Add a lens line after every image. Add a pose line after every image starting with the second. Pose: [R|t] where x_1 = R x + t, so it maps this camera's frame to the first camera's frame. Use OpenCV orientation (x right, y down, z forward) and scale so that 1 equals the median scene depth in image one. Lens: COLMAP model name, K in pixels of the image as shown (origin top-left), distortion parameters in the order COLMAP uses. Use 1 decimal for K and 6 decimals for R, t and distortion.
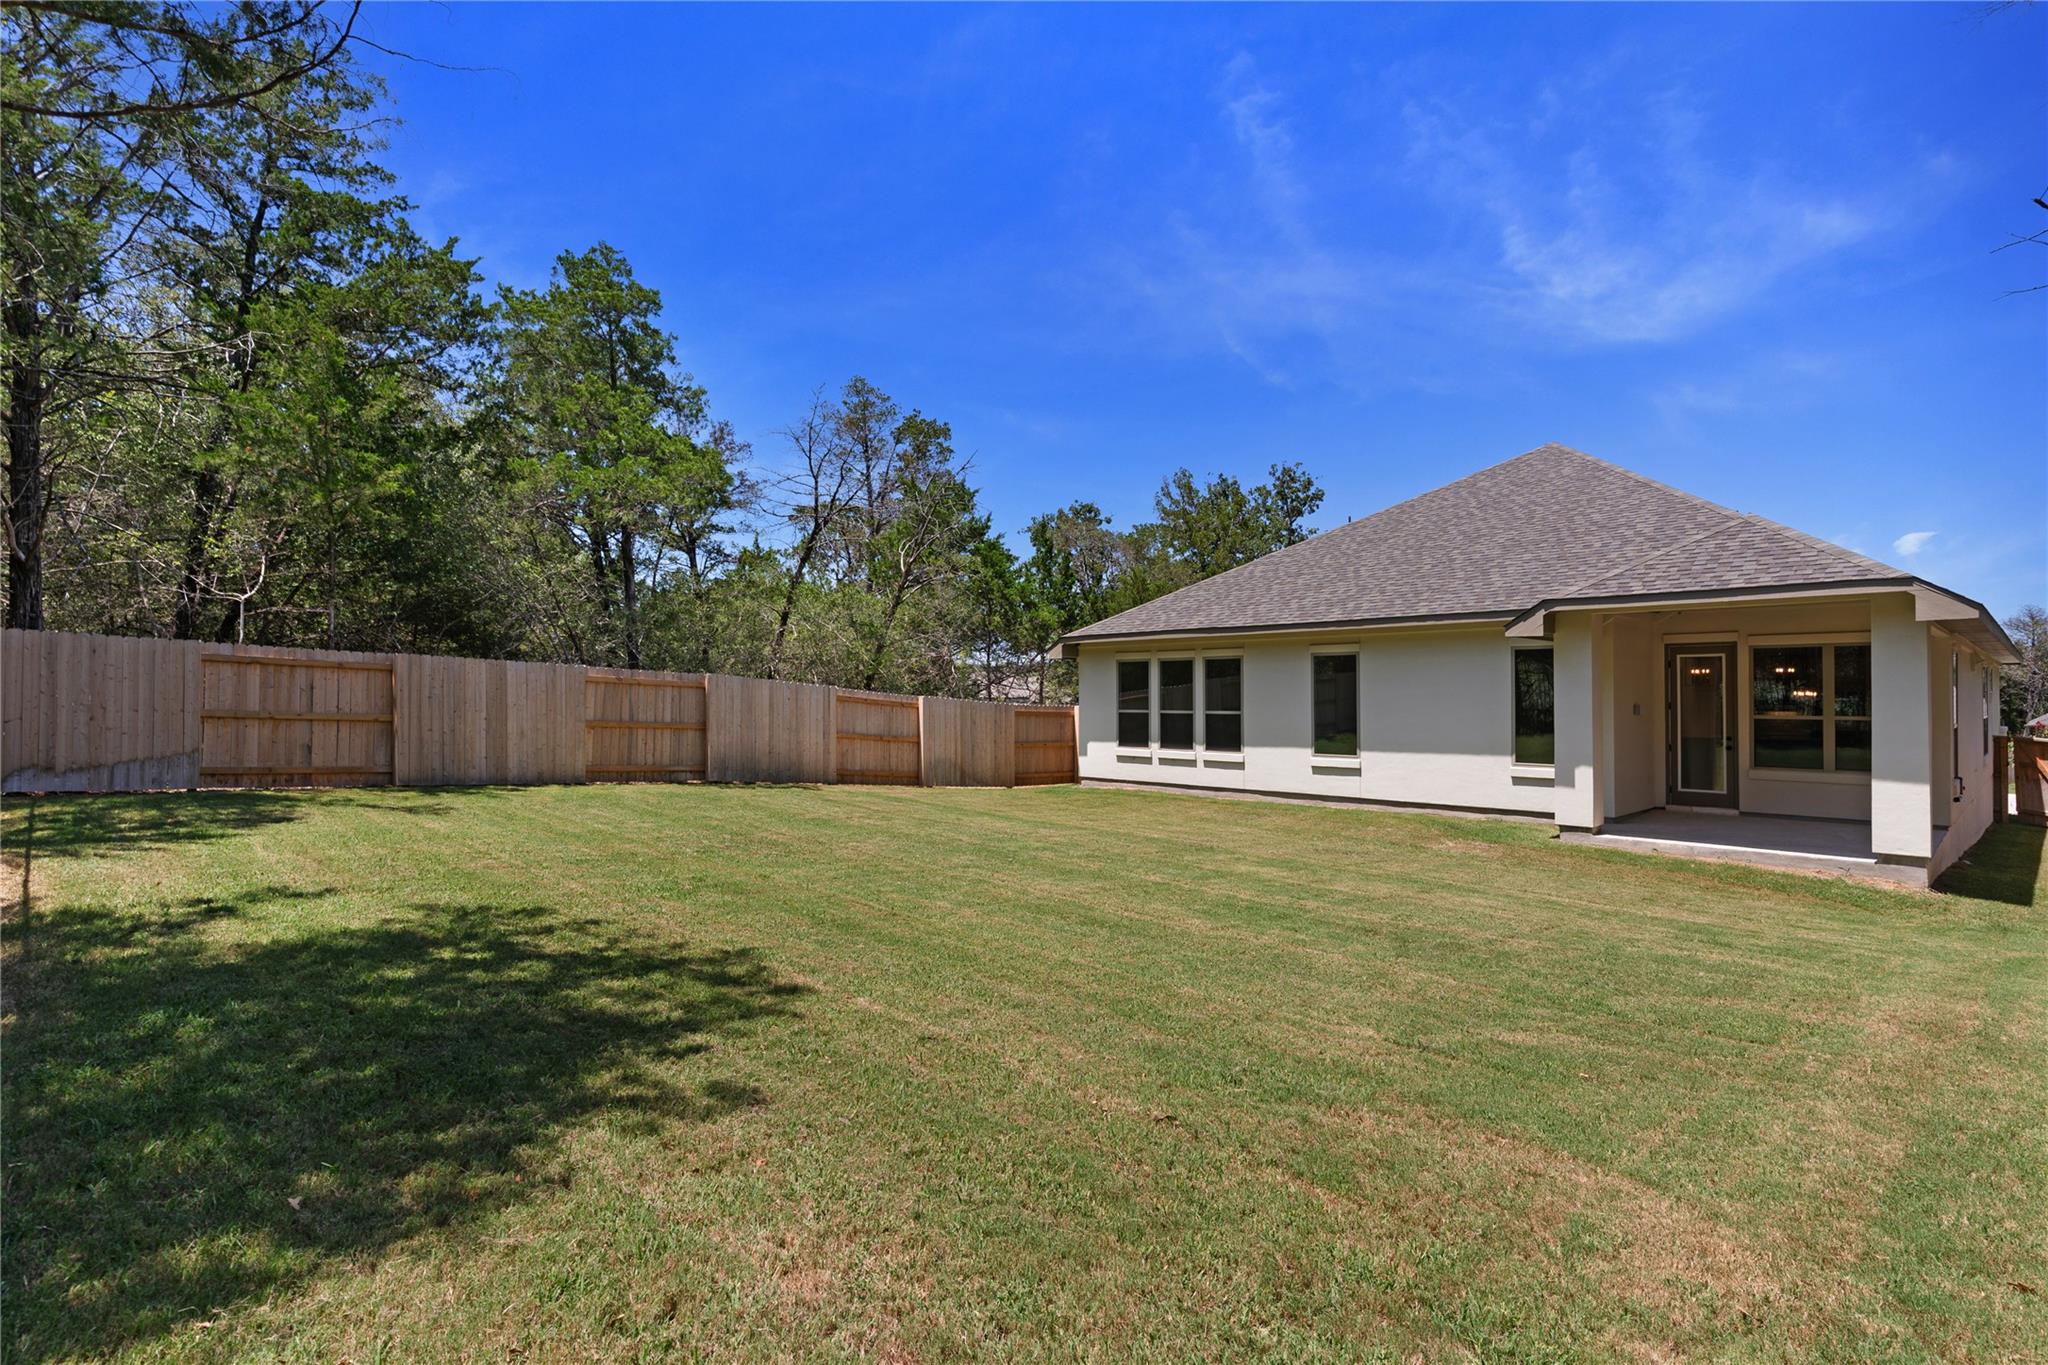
lens RADIAL K [[1000.7, 0, 1015.6], [0, 1000.7, 685.6], [0, 0, 1]] dist [0.001255, -0.000672]
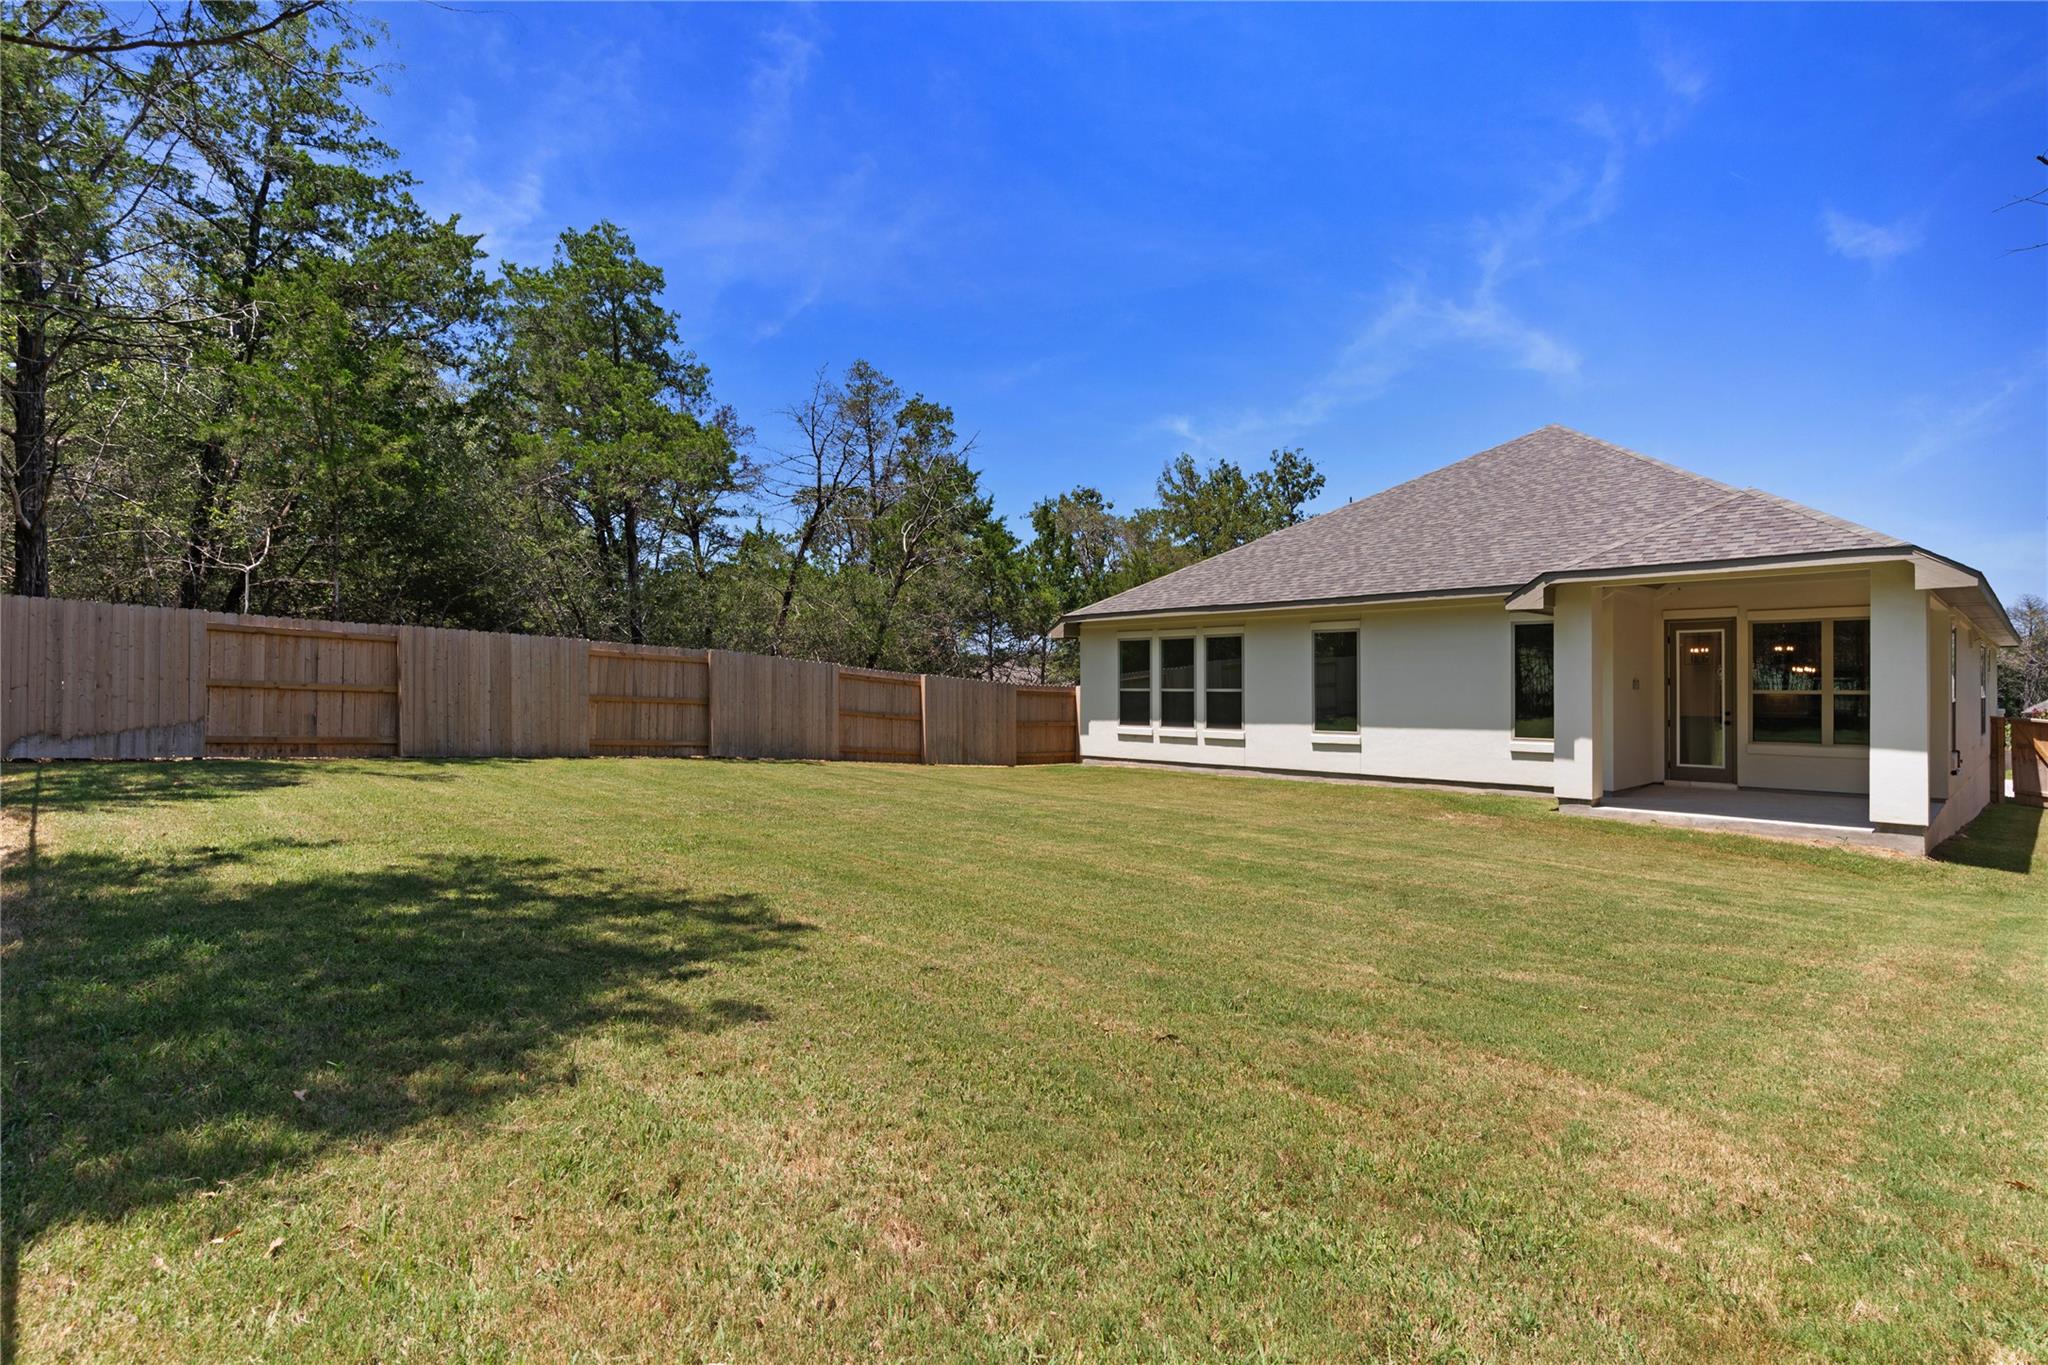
lens RADIAL K [[995.9, 0, 1017.1], [0, 995.9, 681.7], [0, 0, 1]] dist [0.001033, -0.000479]
pose [[0.999999, 0.001244, -0.000218, -0.000215], [-0.001243, 0.999983, 0.005679, 0.019328], [0.000225, -0.005678, 0.999984, 0.000573]]
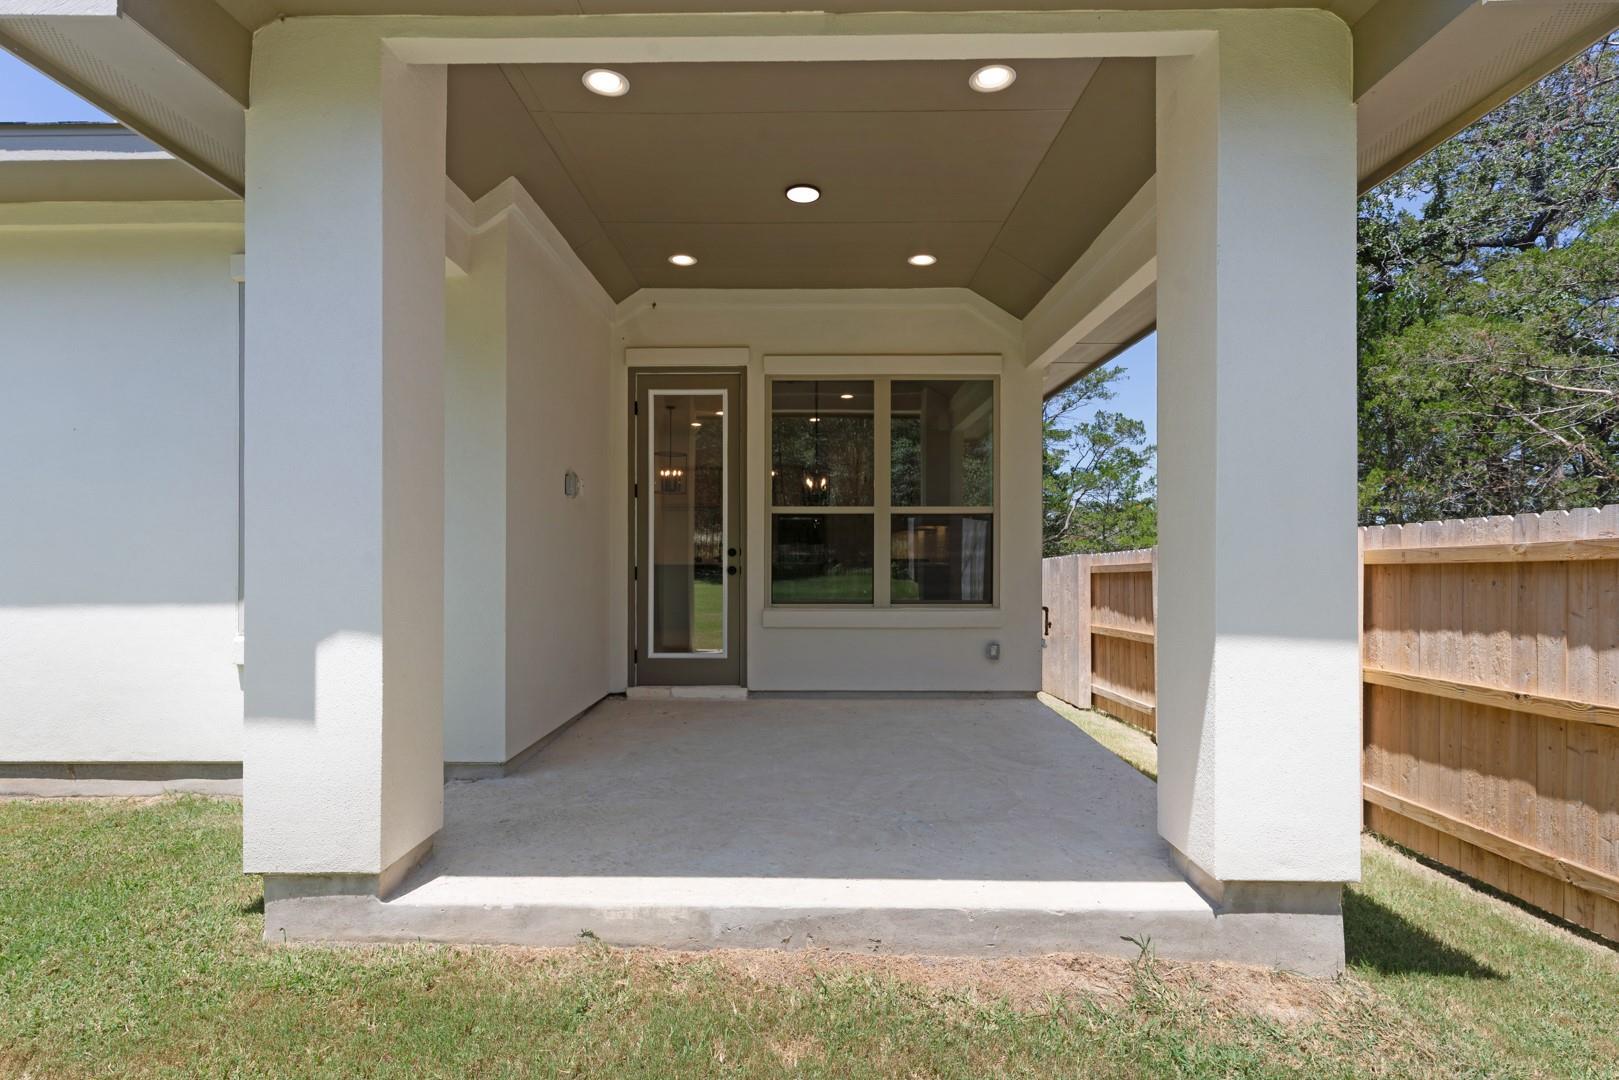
lens RADIAL K [[791.1, 0, 802.8], [0, 791.1, 542.5], [0, 0, 1]] dist [0.001255, -0.000672]
pose [[0.703345, 0.008777, 0.710795, 0.534076], [-0.005286, 0.999961, -0.007117, 0.060534], [-0.710829, 0.001249, 0.703363, 0.820354]]
